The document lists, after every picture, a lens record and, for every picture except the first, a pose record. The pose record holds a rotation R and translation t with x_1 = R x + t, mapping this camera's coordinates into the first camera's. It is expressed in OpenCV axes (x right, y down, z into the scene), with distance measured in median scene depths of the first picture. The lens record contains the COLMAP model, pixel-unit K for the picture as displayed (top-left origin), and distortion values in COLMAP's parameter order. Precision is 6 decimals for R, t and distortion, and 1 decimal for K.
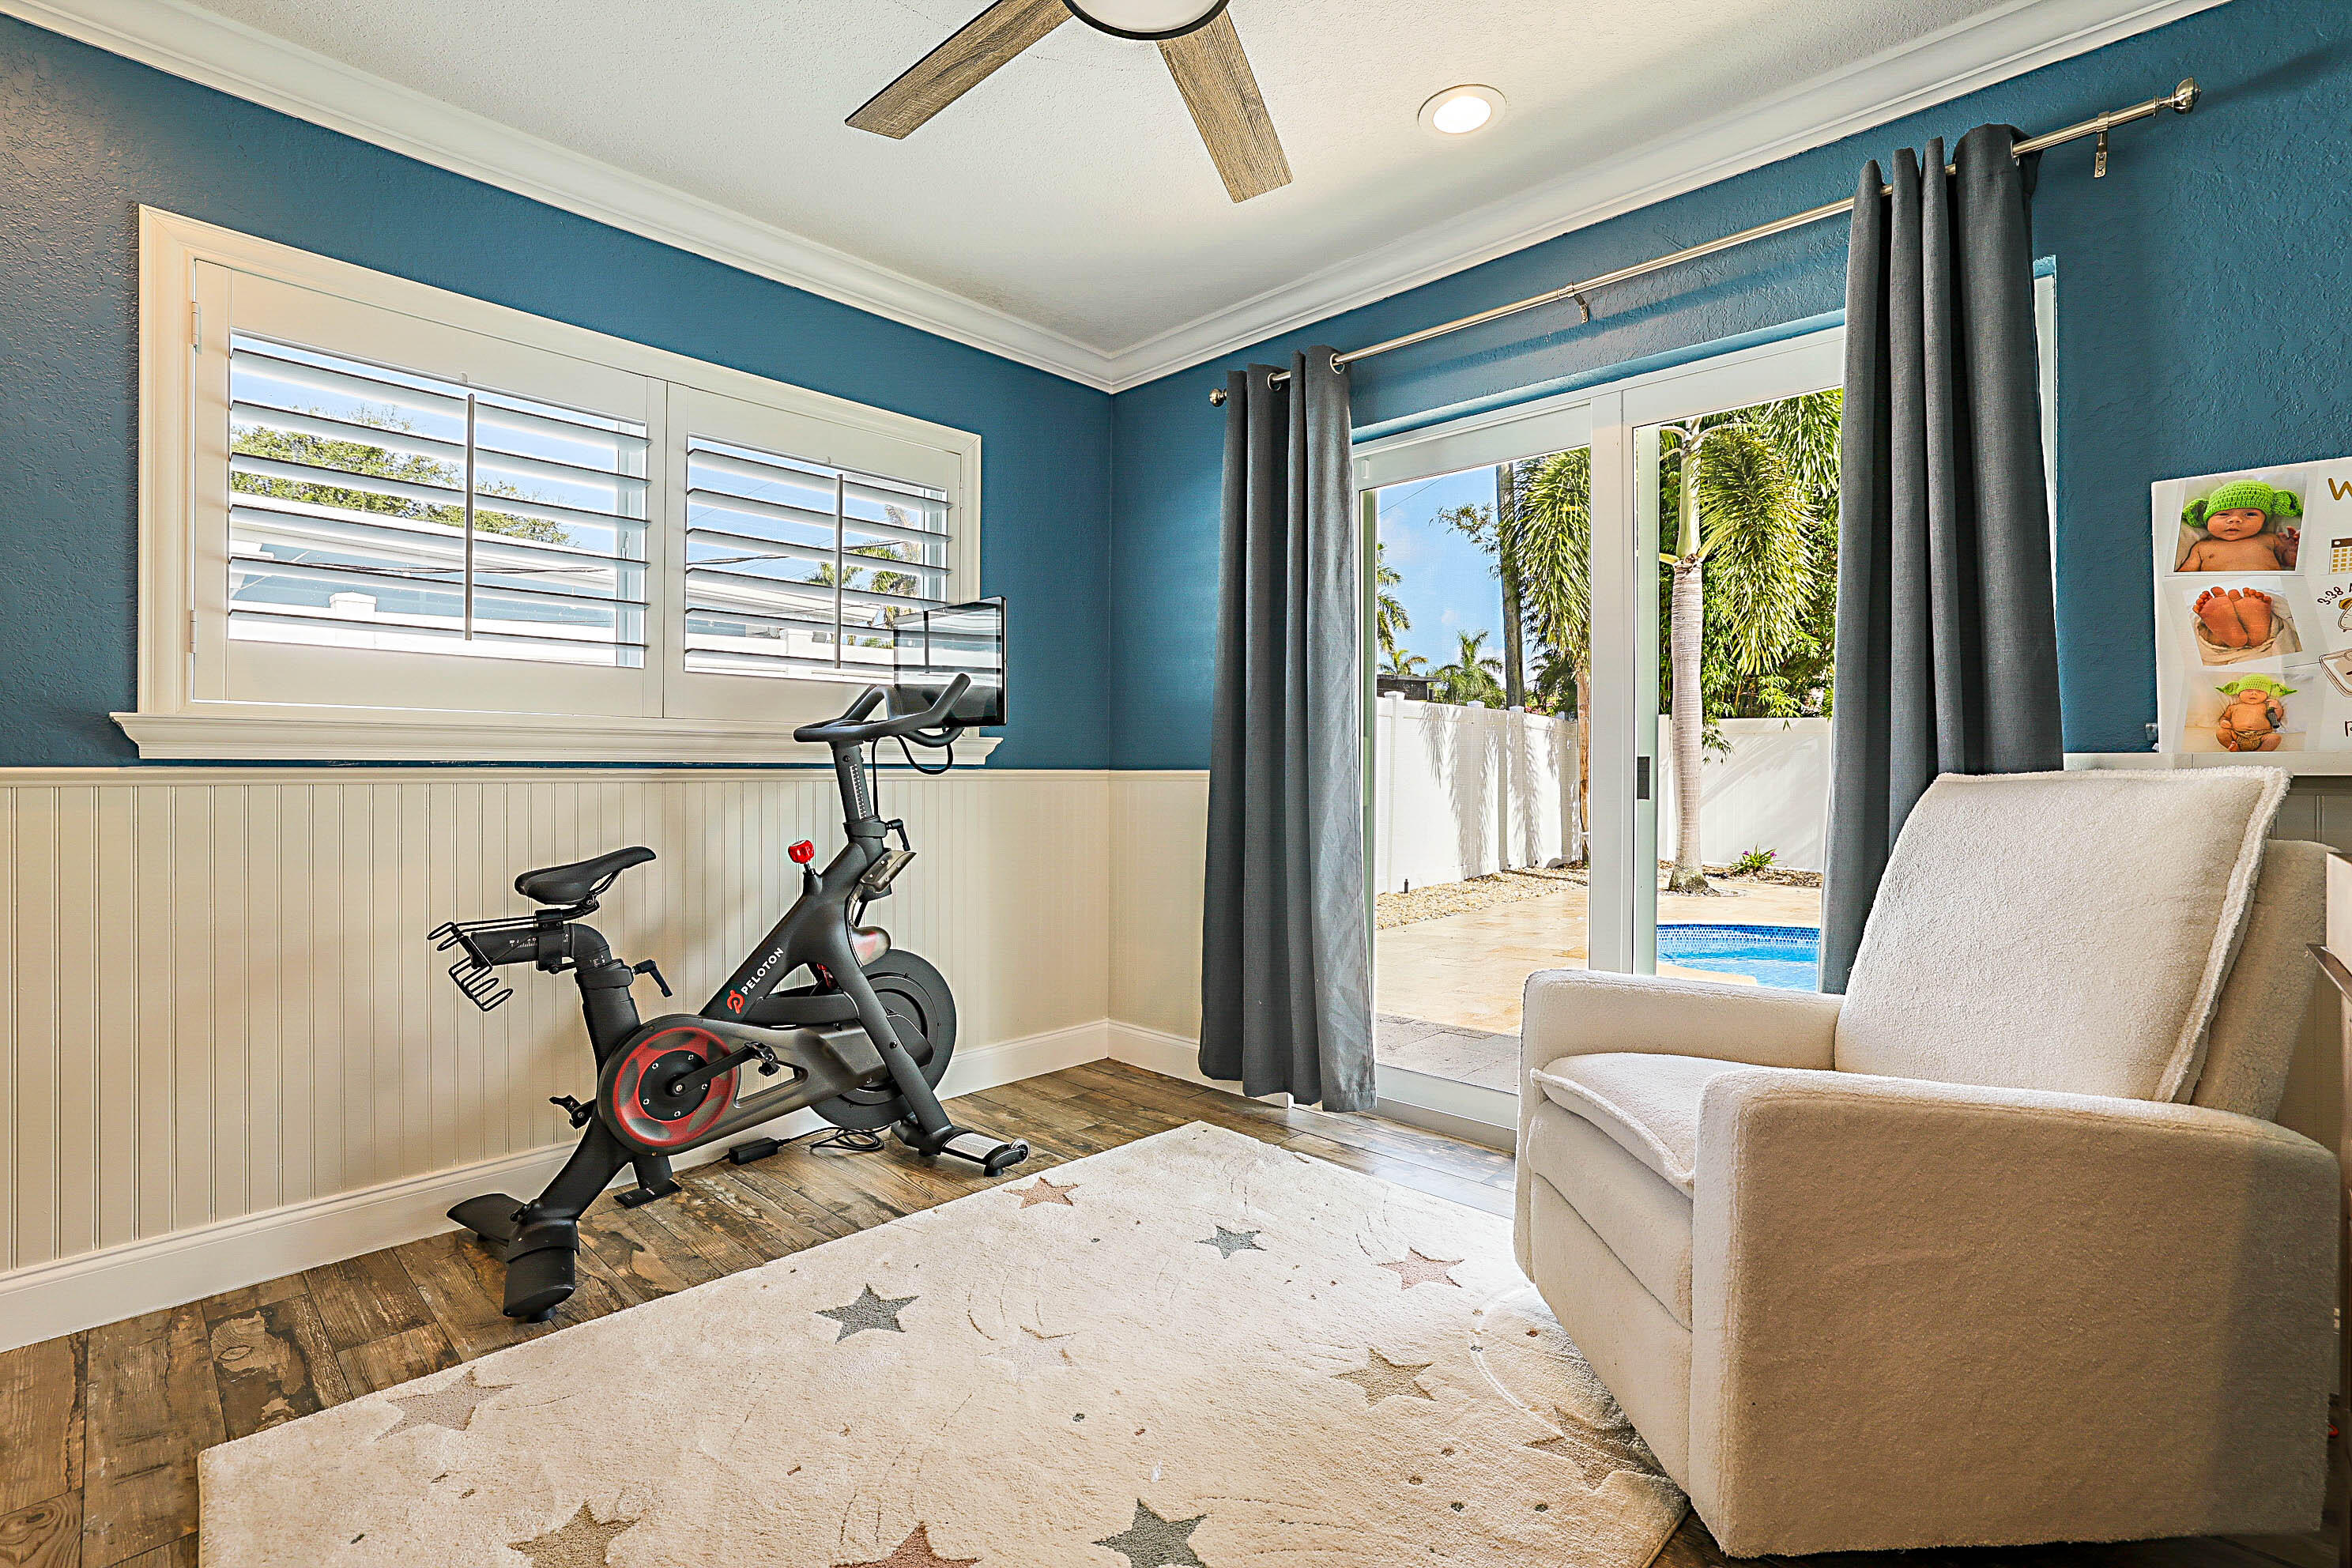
lens RADIAL K [[1070.3, 0, 1176.0], [0, 1070.3, 784.0], [0, 0, 1]] dist [0.000209, 0.000162]
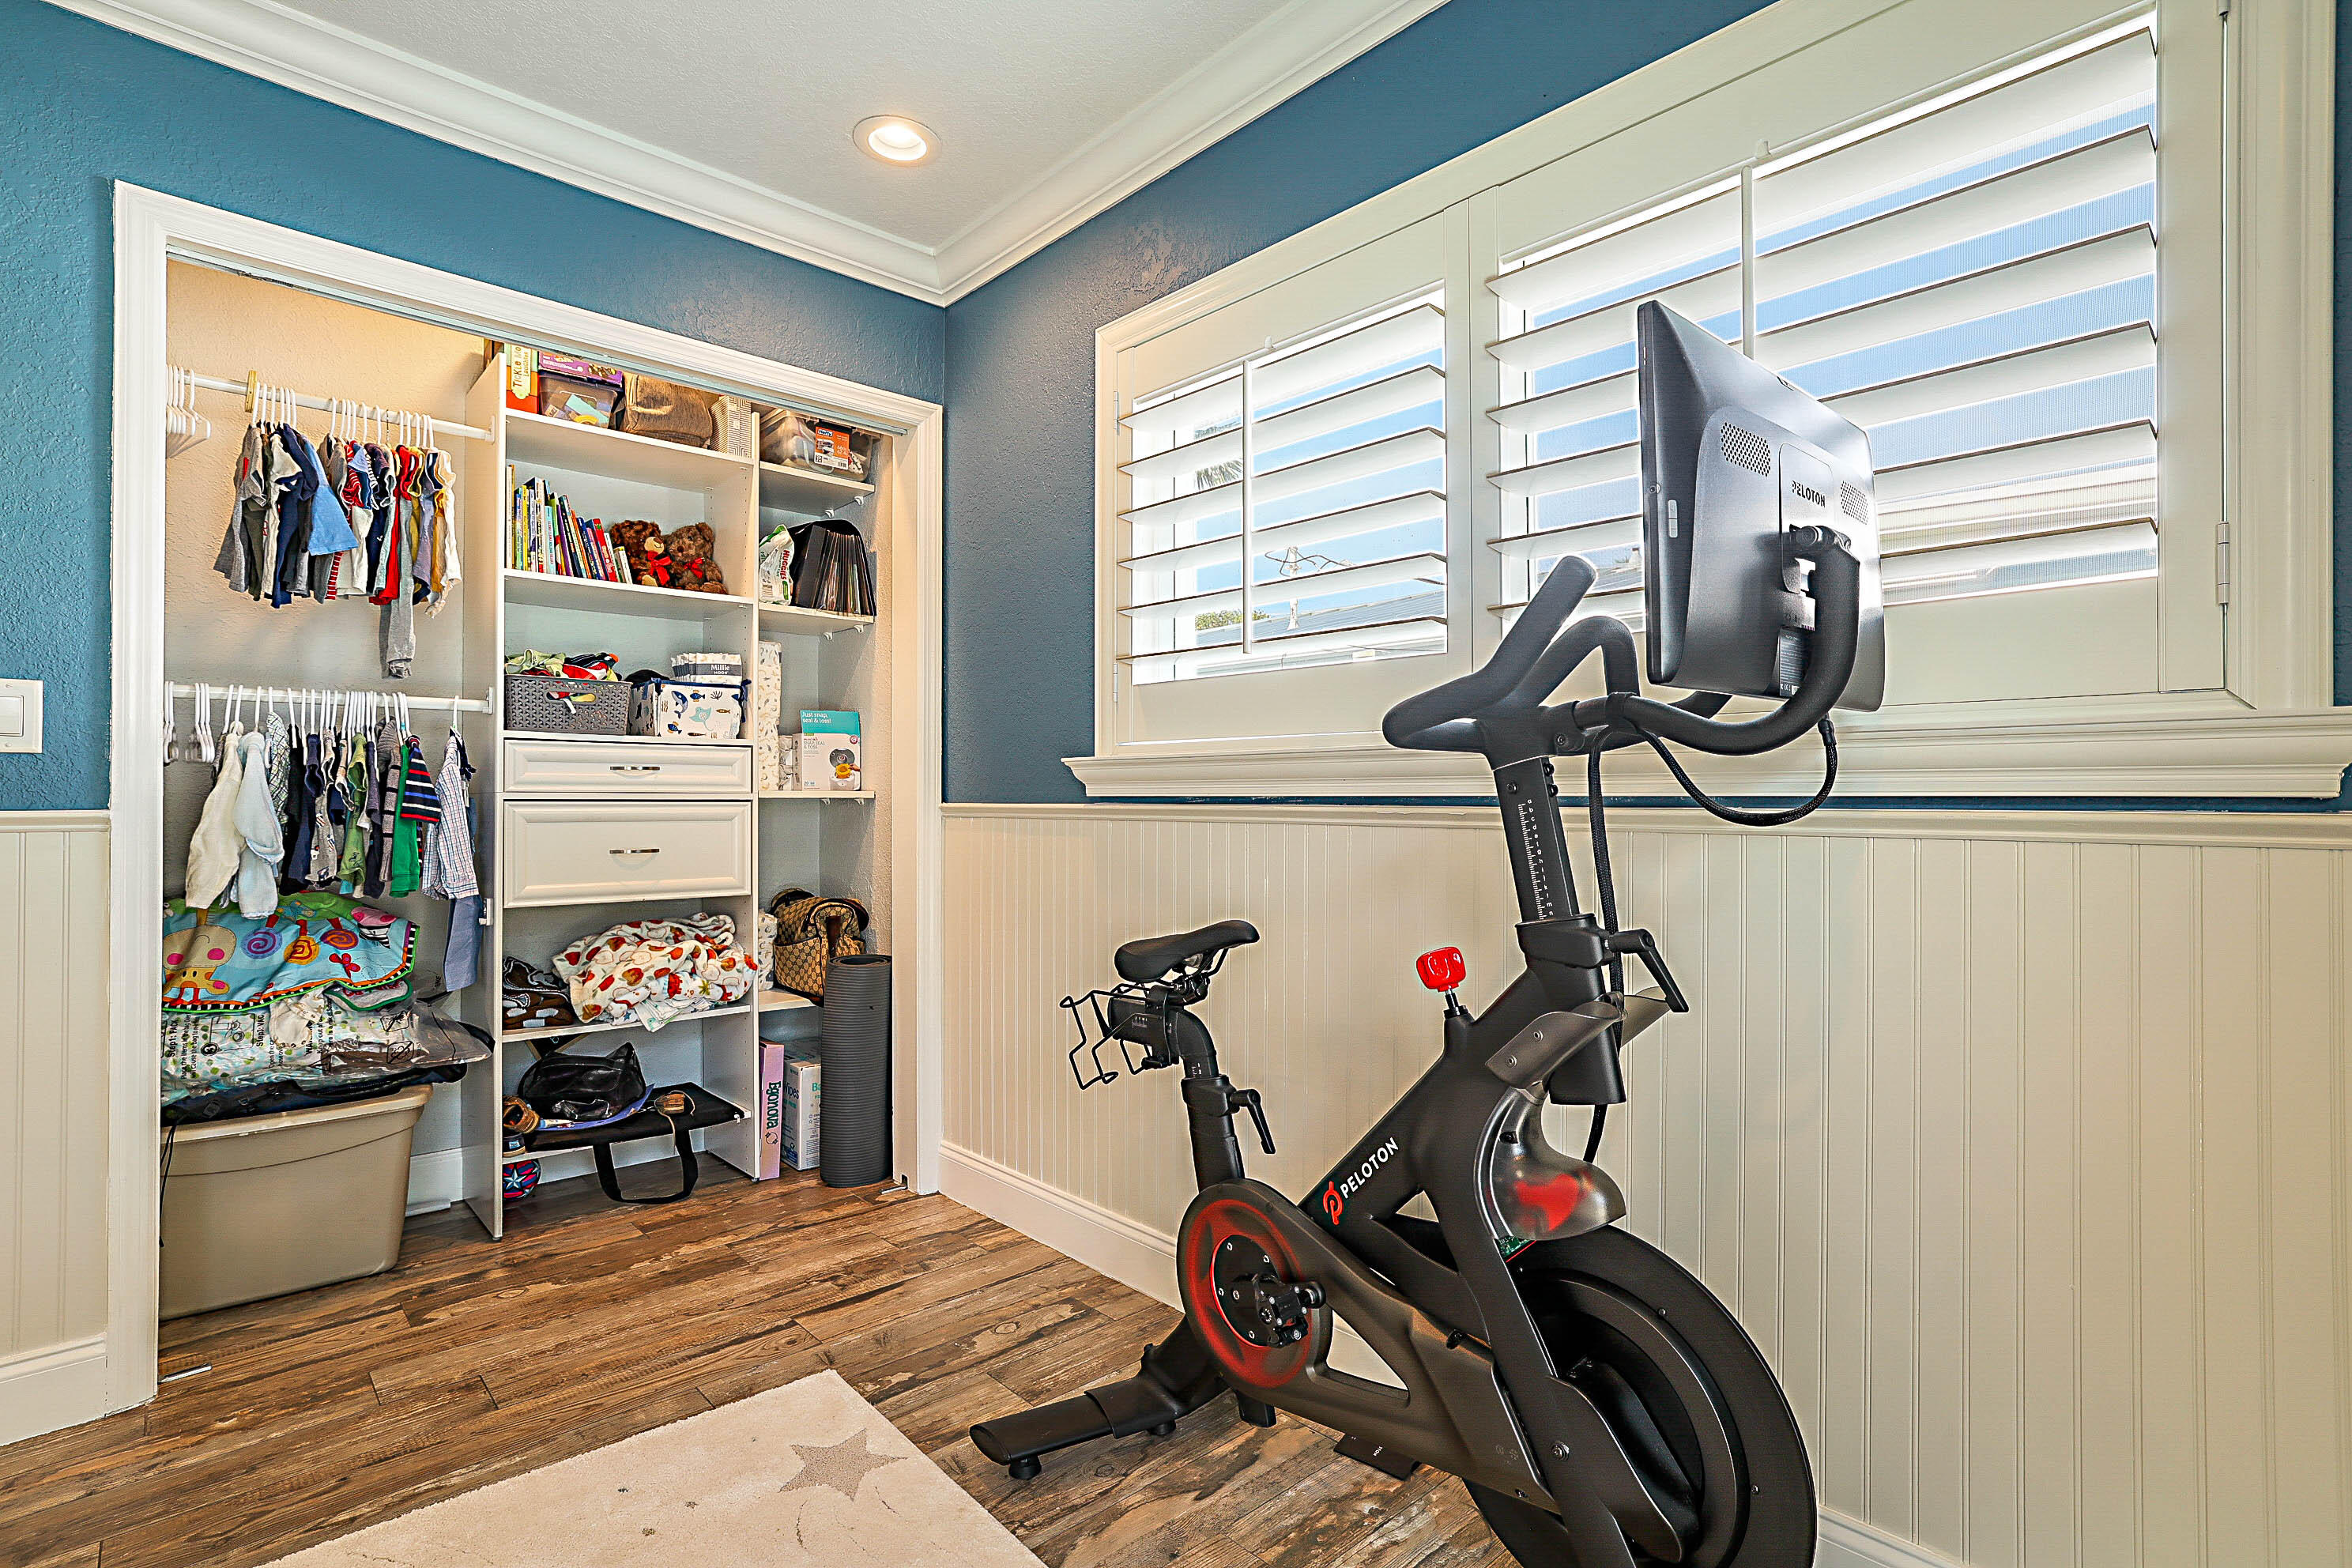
lens RADIAL K [[1126.6, 0, 1176.0], [0, 1126.6, 784.0], [0, 0, 1]] dist [-0.031745, -0.000021]
pose [[-0.073886, -0.011097, -0.997205, 0.224212], [-0.008931, 0.999905, -0.010465, -0.021031], [0.997227, 0.008133, -0.073978, 1.014099]]
